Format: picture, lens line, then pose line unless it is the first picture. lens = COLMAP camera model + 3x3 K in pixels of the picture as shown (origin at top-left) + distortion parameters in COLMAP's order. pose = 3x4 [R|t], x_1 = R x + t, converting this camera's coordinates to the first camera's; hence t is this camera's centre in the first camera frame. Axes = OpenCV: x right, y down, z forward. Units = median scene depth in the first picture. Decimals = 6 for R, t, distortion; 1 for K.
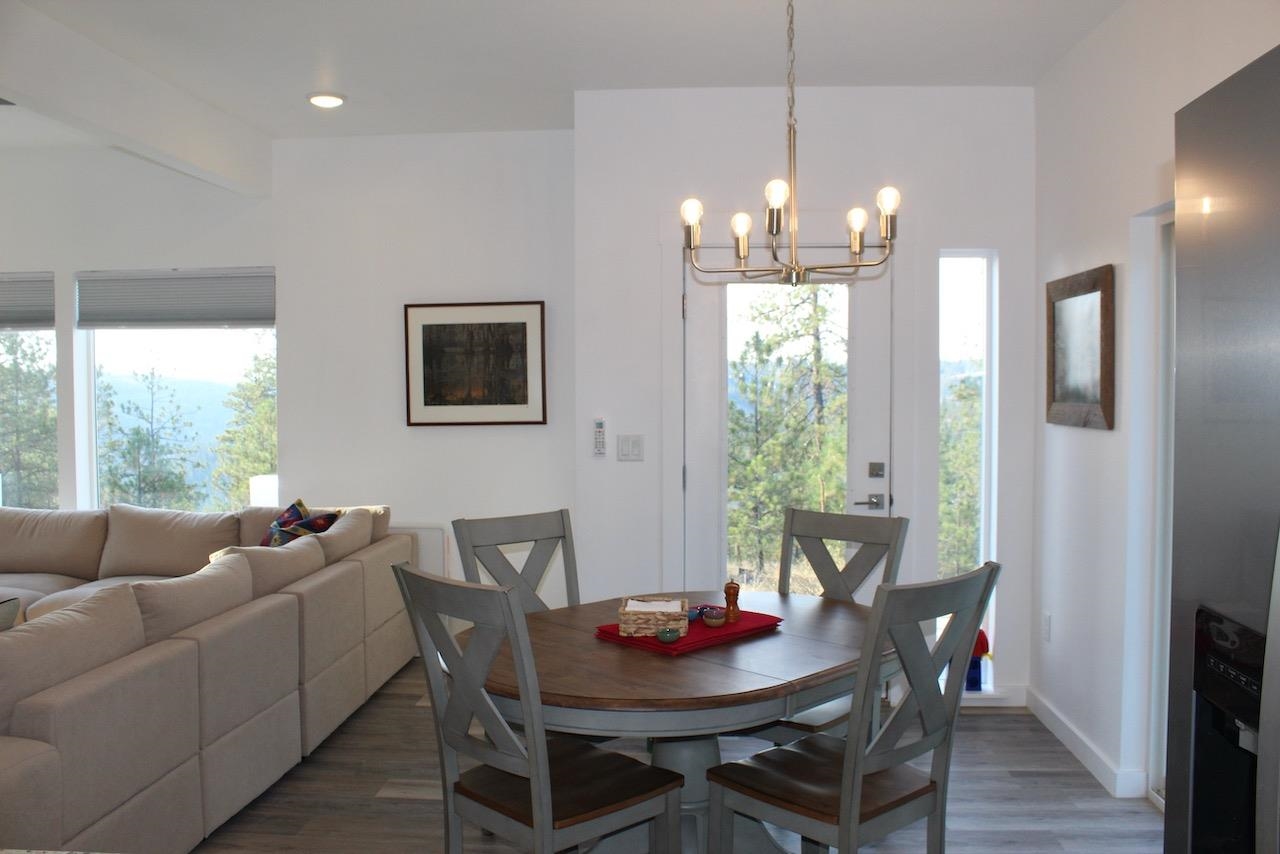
lens RADIAL K [[1088.3, 0, 640.0], [0, 1088.3, 427.0], [0, 0, 1]] dist [-0.156310, 0.162717]
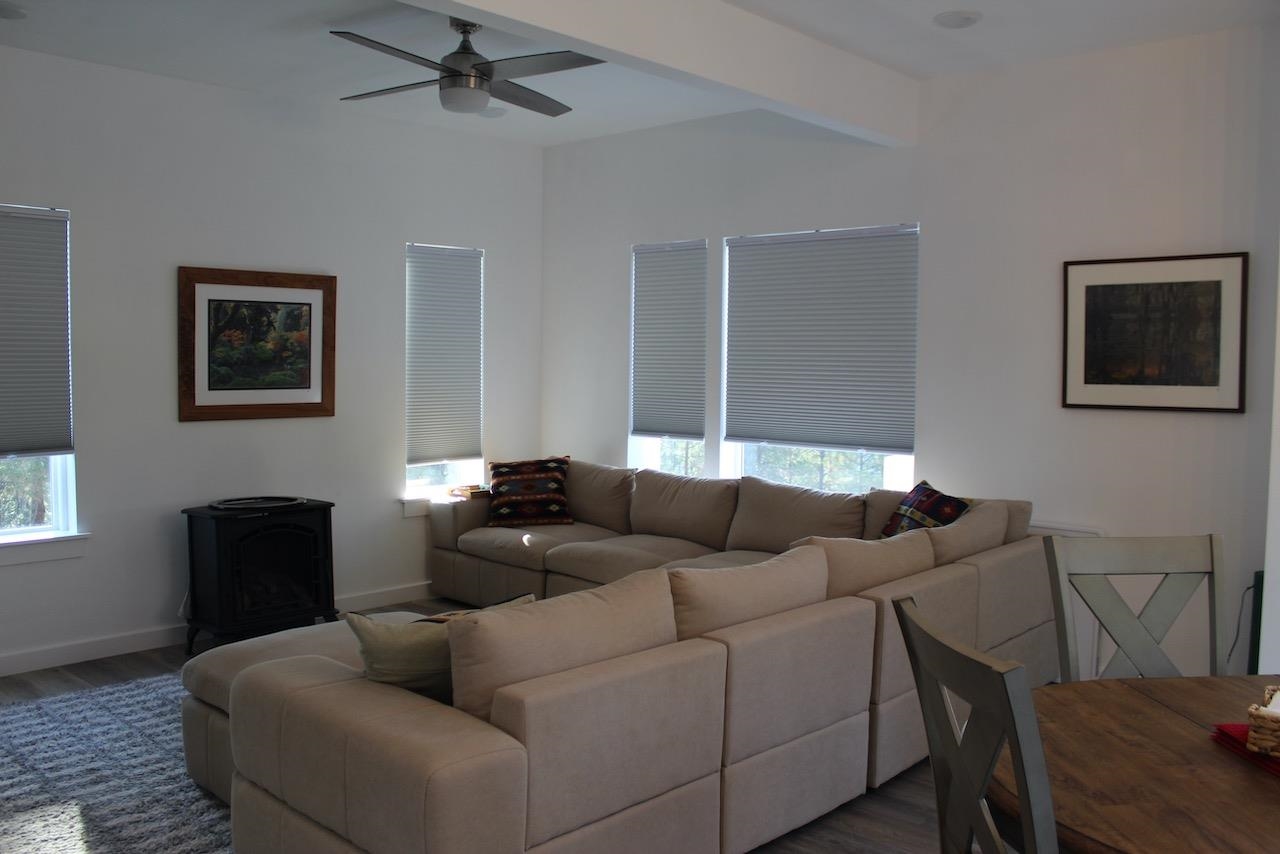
lens RADIAL K [[1088.3, 0, 640.0], [0, 1088.3, 427.0], [0, 0, 1]] dist [-0.156310, 0.162717]
pose [[0.785514, 0.052585, -0.616606, 0.038556], [-0.036529, 0.998586, 0.038625, -0.005647], [0.617765, -0.007817, 0.786324, 0.149957]]
